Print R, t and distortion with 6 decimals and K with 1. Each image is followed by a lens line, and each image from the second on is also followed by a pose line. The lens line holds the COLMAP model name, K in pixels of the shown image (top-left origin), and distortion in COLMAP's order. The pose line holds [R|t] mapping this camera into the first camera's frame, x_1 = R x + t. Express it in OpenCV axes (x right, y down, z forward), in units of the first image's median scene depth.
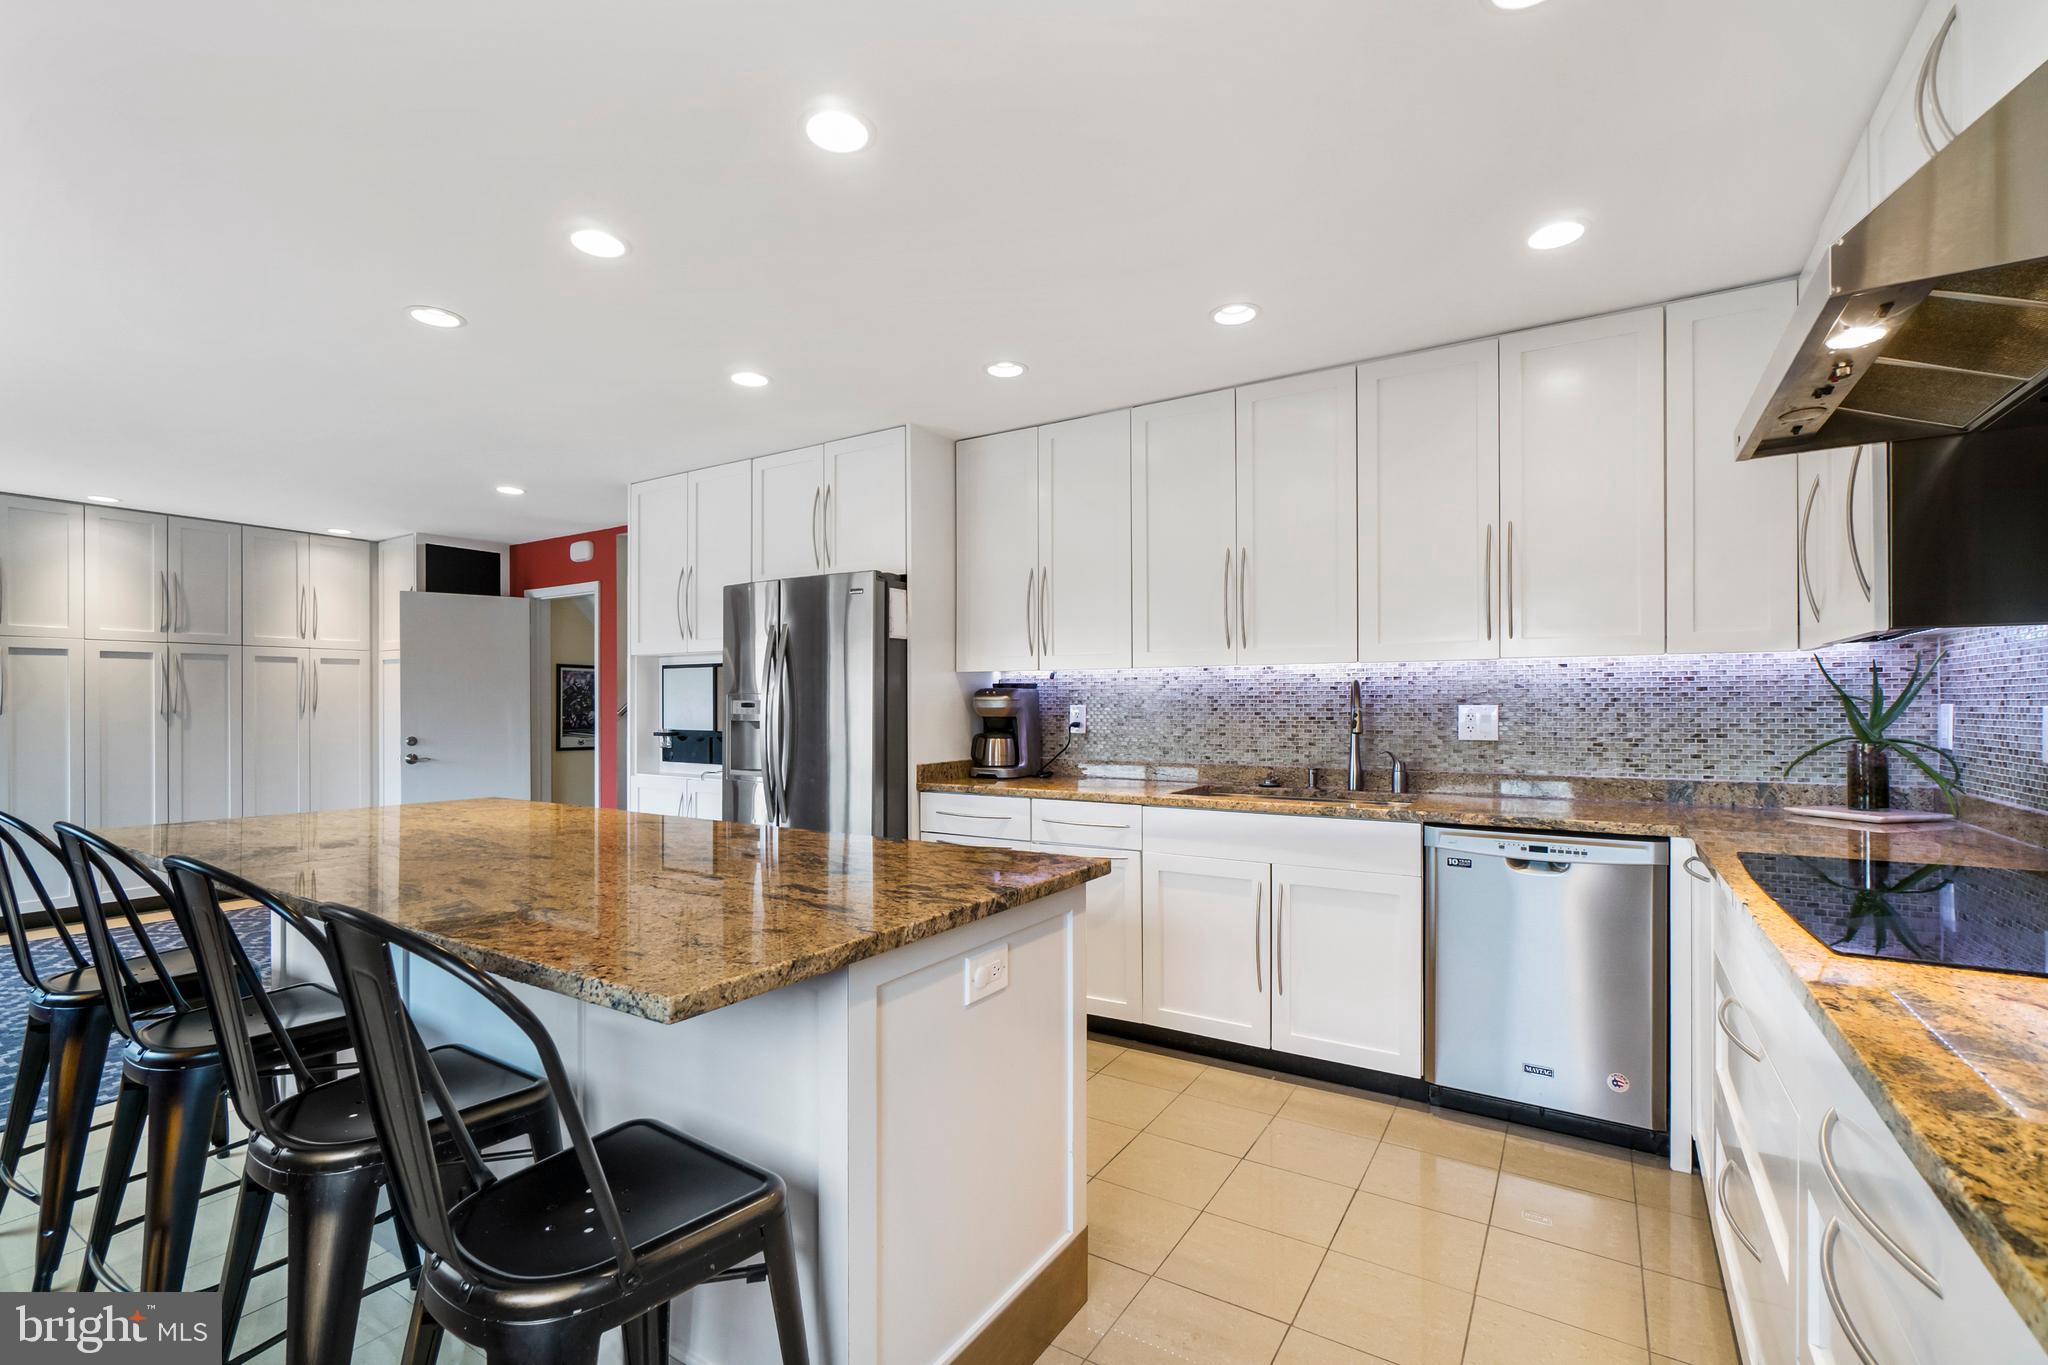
lens RADIAL K [[908.2, 0, 1016.2], [0, 908.2, 702.9], [0, 0, 1]] dist [-0.001331, -0.000241]
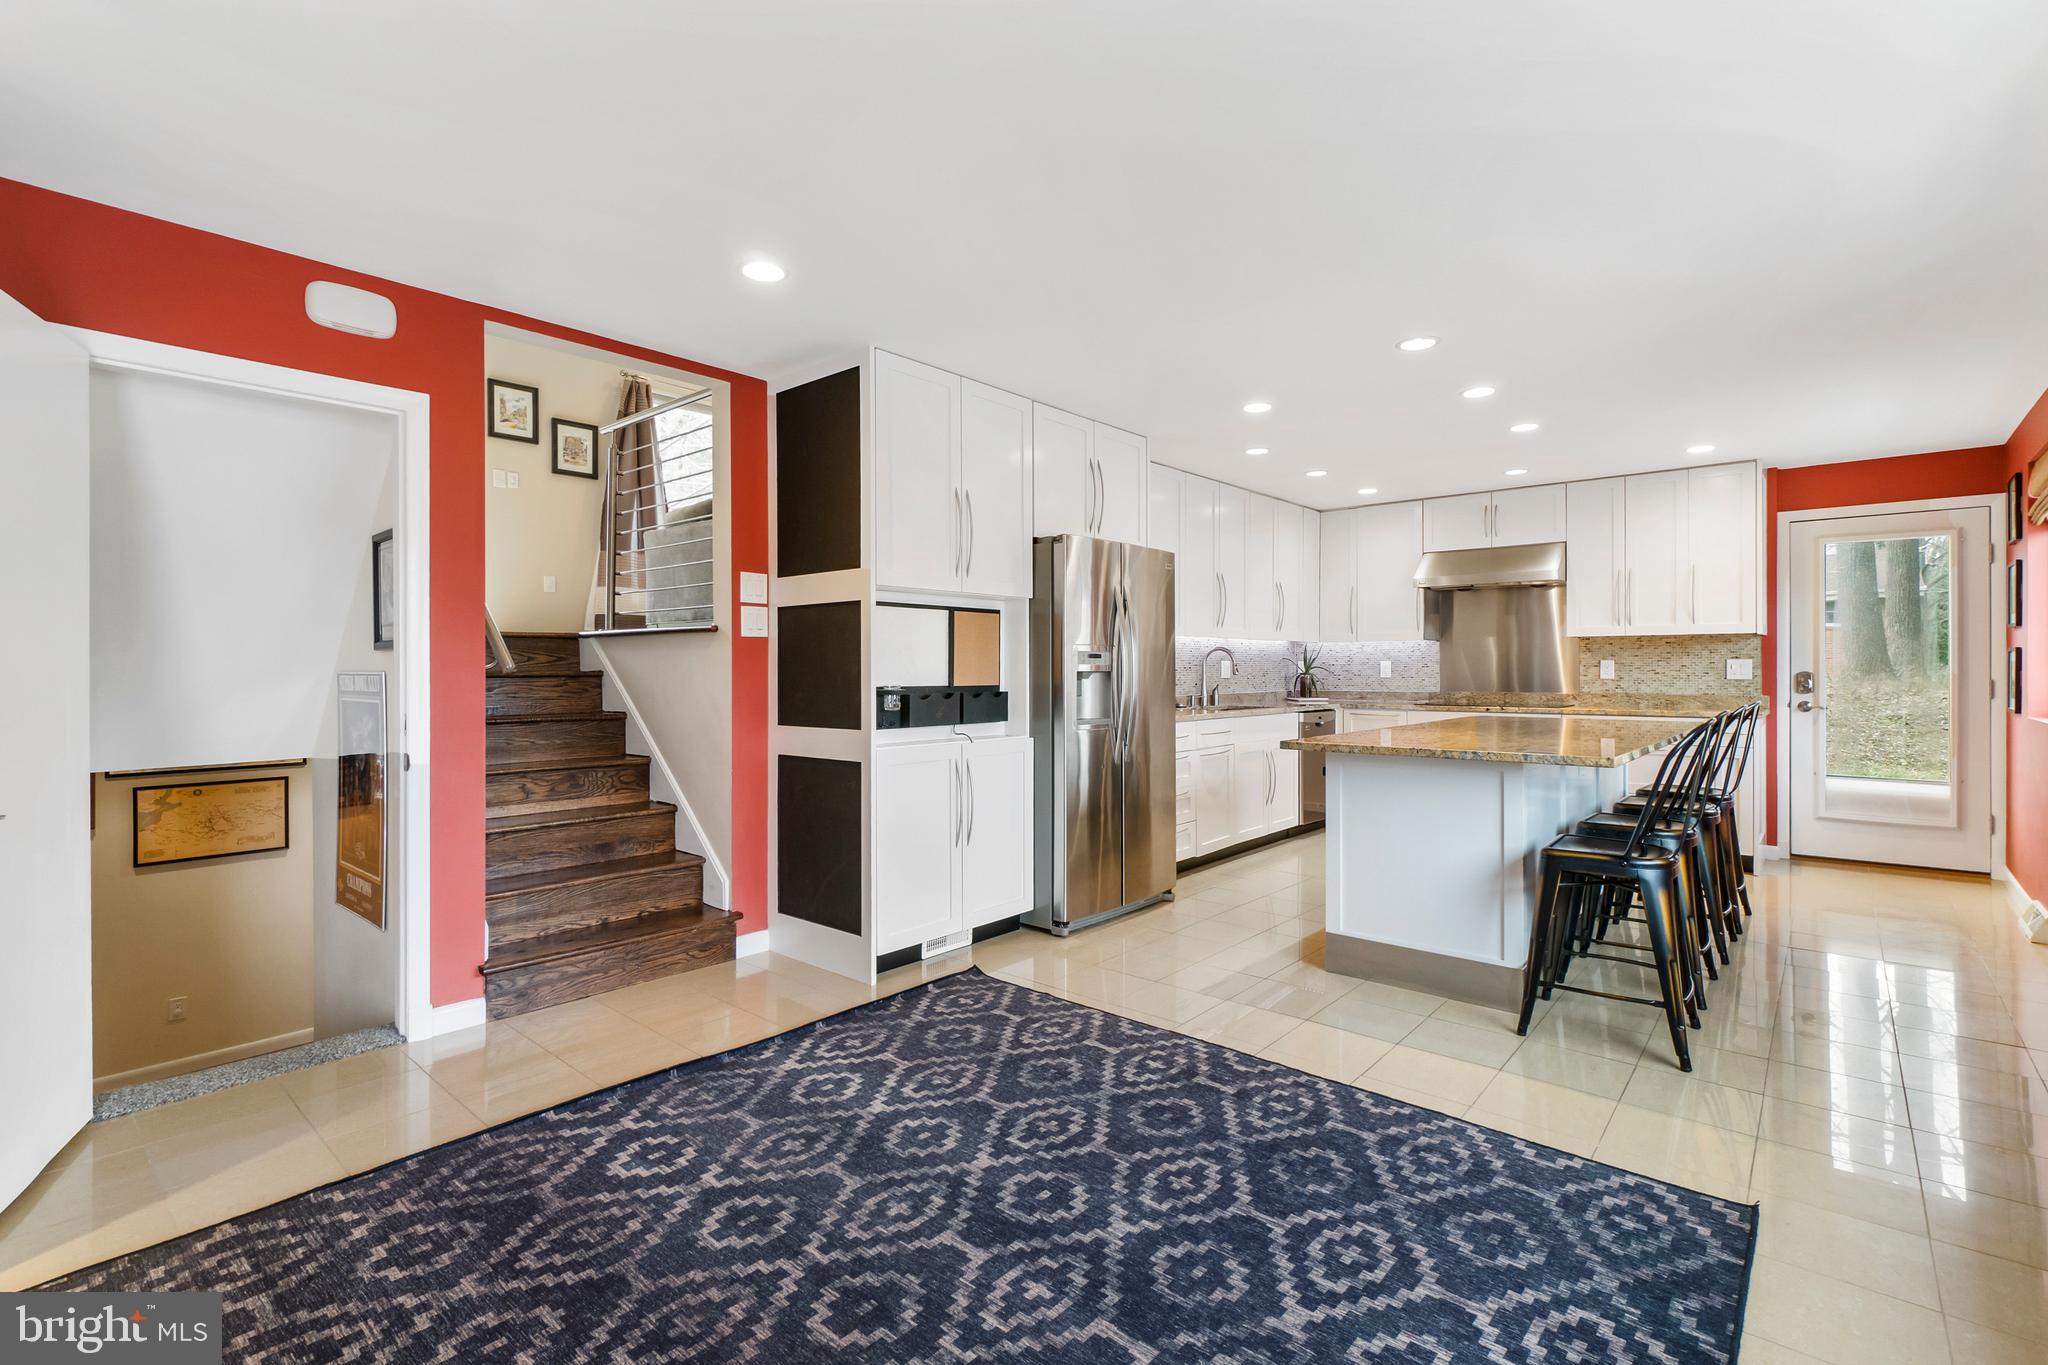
lens RADIAL K [[933.4, 0, 1034.3], [0, 933.4, 670.2], [0, 0, 1]] dist [0.000007, -0.000092]
pose [[0.147996, -0.000912, 0.988988, -1.441079], [-0.000694, 0.999999, 0.001026, 0.018778], [-0.988988, -0.000839, 0.147995, 0.964714]]
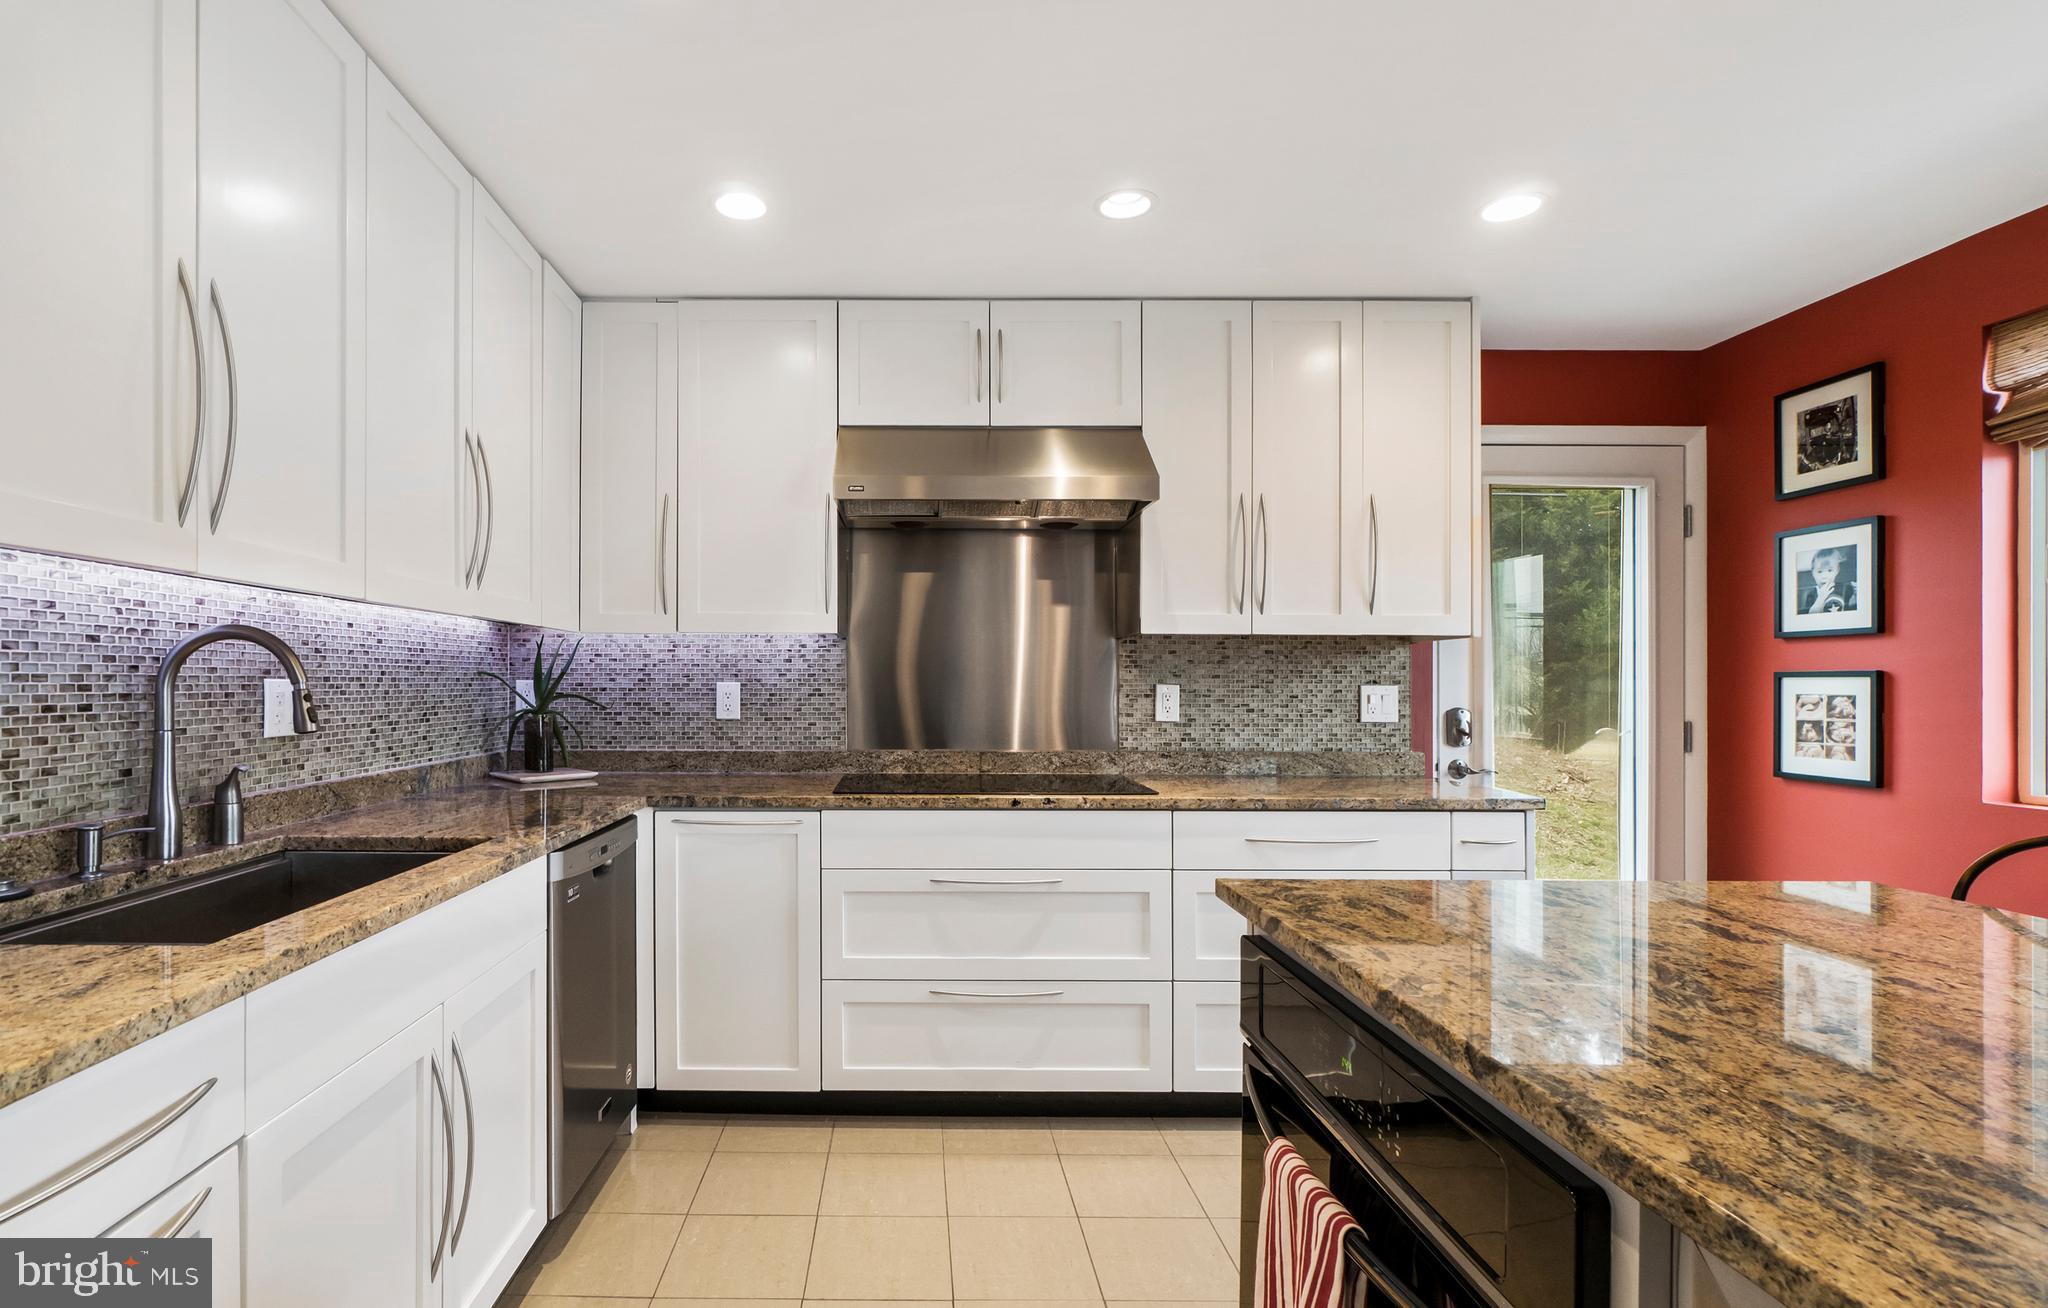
lens RADIAL K [[953.1, 0, 916.2], [0, 953.1, 688.8], [0, 0, 1]] dist [0.000711, -0.000106]
pose [[-0.536525, -0.005252, 0.843868, -0.231055], [-0.005361, 0.999982, 0.002815, 0.004292], [-0.843867, -0.003014, -0.536544, 0.850035]]
